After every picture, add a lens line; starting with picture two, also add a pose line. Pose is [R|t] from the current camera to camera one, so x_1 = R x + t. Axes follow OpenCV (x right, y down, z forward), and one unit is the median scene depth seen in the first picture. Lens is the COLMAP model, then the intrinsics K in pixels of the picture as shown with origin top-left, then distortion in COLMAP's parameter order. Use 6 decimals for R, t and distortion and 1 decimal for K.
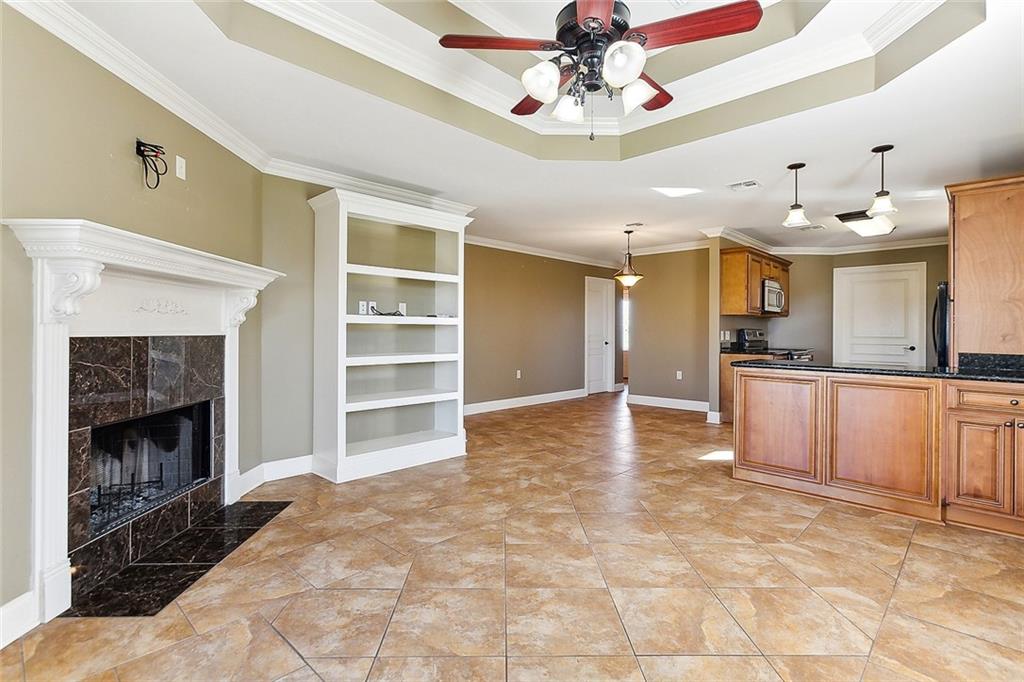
lens RADIAL K [[497.3, 0, 508.1], [0, 497.3, 330.3], [0, 0, 1]] dist [-0.005410, 0.003167]
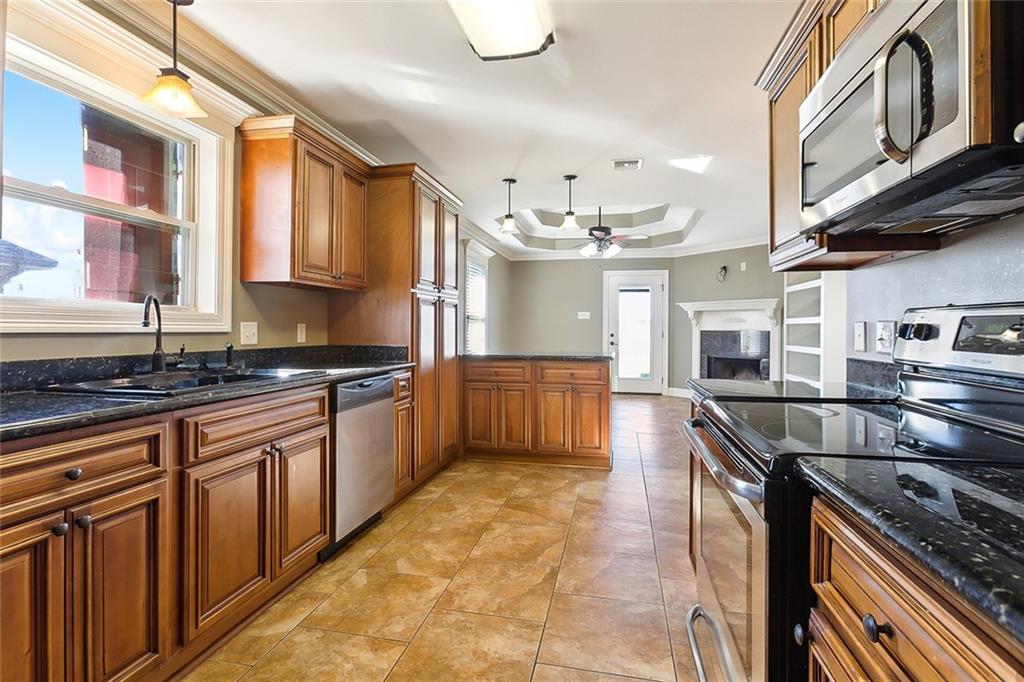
lens RADIAL K [[497.3, 0, 509.1], [0, 497.3, 333.4], [0, 0, 1]] dist [-0.005410, 0.003167]
pose [[-0.853246, -0.004608, -0.521488, 1.460807], [-0.009468, 0.999933, 0.006655, 0.015938], [0.521423, 0.010616, -0.853233, 2.152143]]
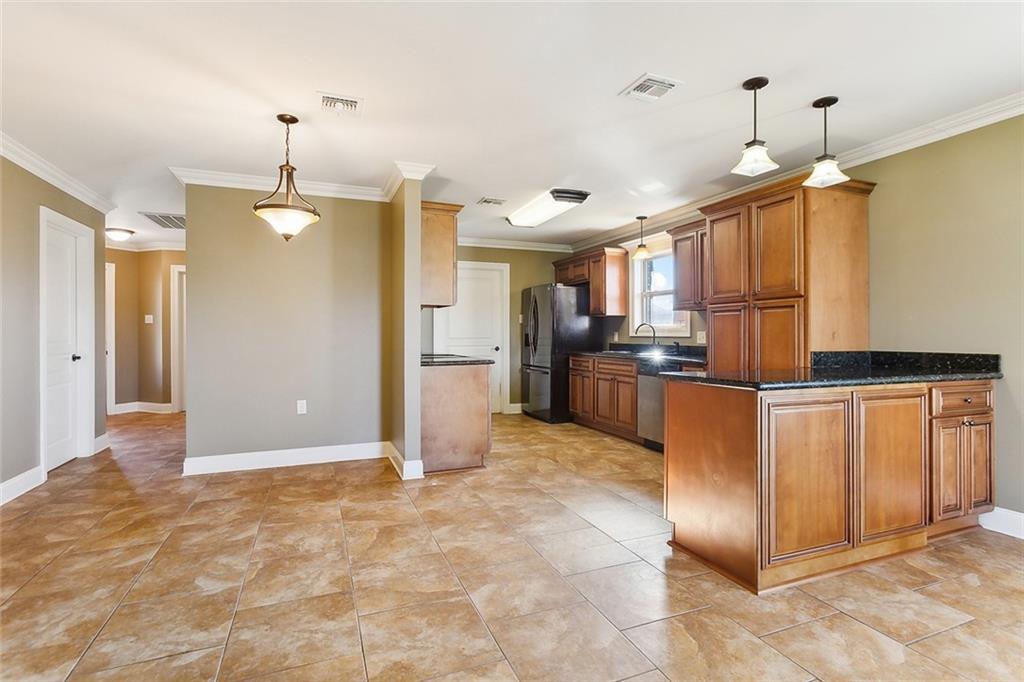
lens RADIAL K [[497.3, 0, 509.4], [0, 497.3, 334.7], [0, 0, 1]] dist [-0.005410, 0.003167]
pose [[0.409061, -0.005091, 0.912493, -0.195787], [0.002590, 0.999987, 0.004418, 0.007601], [-0.912503, 0.000556, 0.409069, 1.181668]]
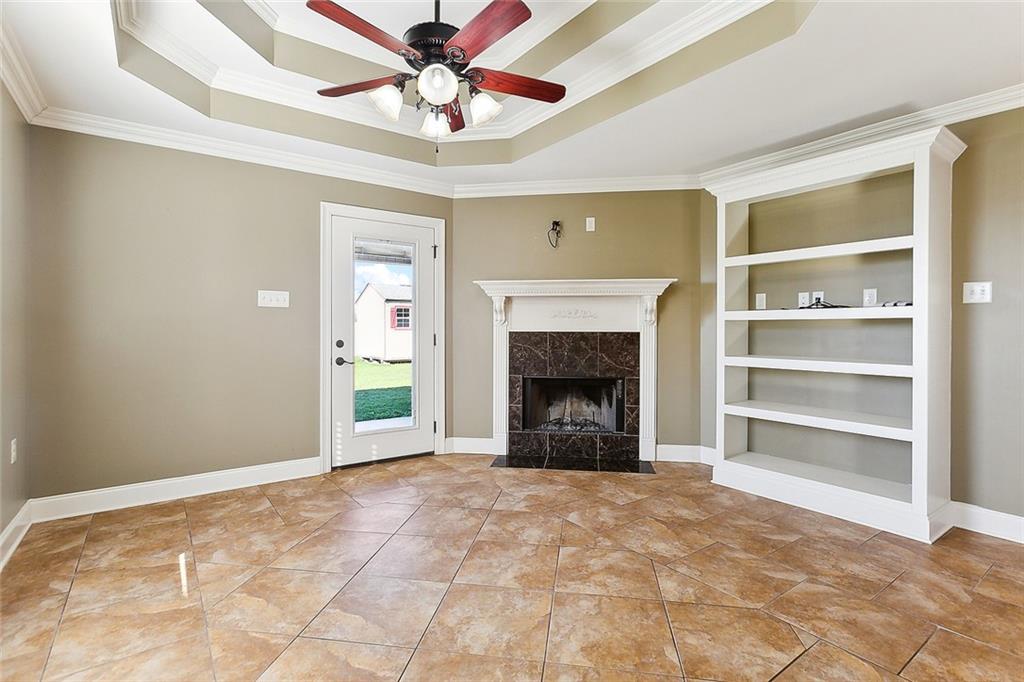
lens RADIAL K [[497.3, 0, 511.5], [0, 497.3, 330.3], [0, 0, 1]] dist [-0.005410, 0.003167]
pose [[-0.175857, -0.001652, -0.984414, 0.768701], [-0.000255, 0.999999, -0.001633, 0.007146], [0.984416, -0.000036, -0.175858, 0.854139]]
